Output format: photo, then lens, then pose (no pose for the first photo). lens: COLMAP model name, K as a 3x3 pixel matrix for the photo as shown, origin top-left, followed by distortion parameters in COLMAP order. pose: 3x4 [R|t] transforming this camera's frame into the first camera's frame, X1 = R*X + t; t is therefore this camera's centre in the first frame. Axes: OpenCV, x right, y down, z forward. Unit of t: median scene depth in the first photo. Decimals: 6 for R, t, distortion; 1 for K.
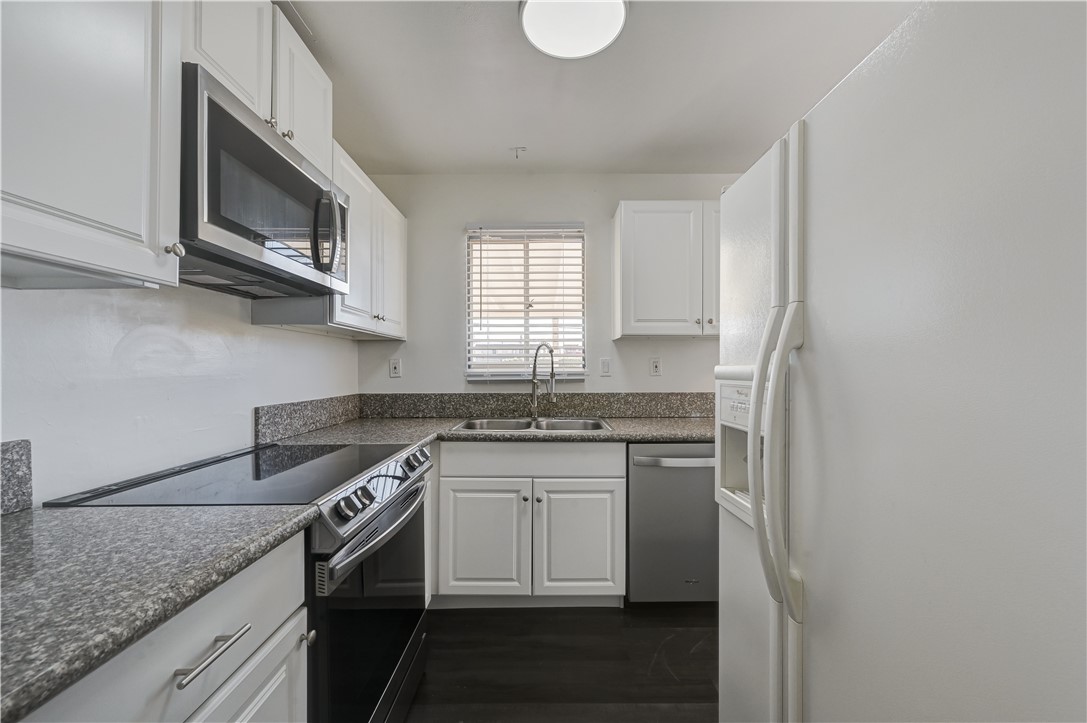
lens RADIAL K [[432.3, 0, 548.9], [0, 432.3, 370.3], [0, 0, 1]] dist [-0.001134, 0.000107]
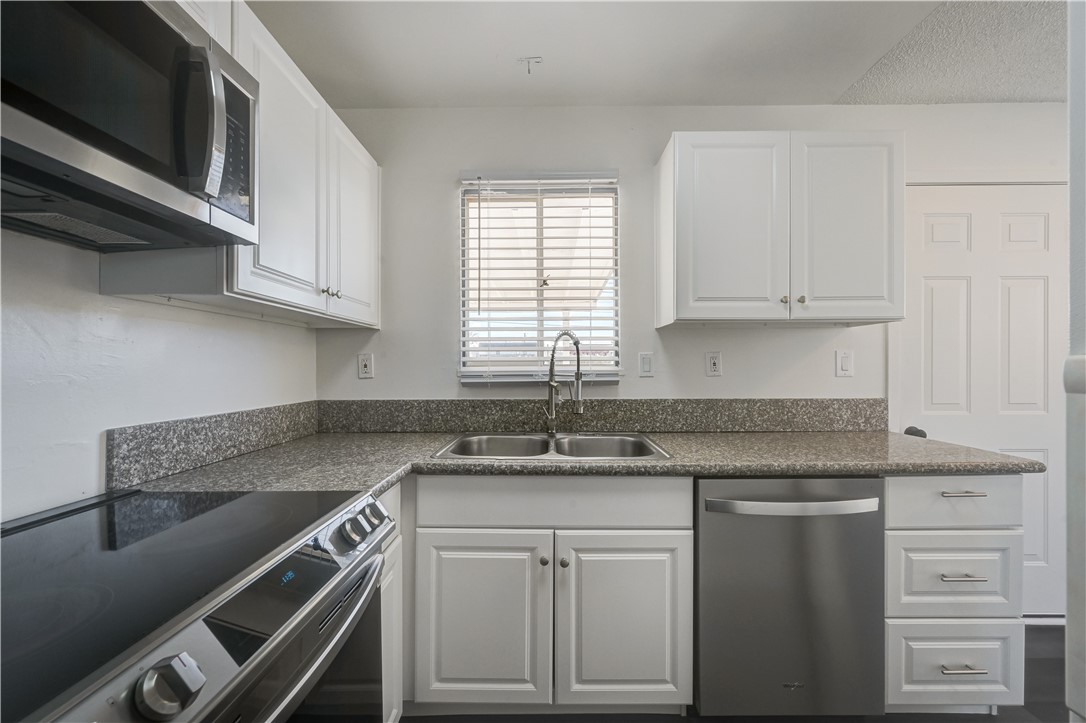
lens RADIAL K [[428.0, 0, 545.0], [0, 428.0, 367.8], [0, 0, 1]] dist [-0.004031, 0.000108]
pose [[0.999900, -0.000469, -0.014148, -0.042697], [0.000435, 0.999997, -0.002442, -0.000324], [0.014149, 0.002436, 0.999897, 0.334324]]
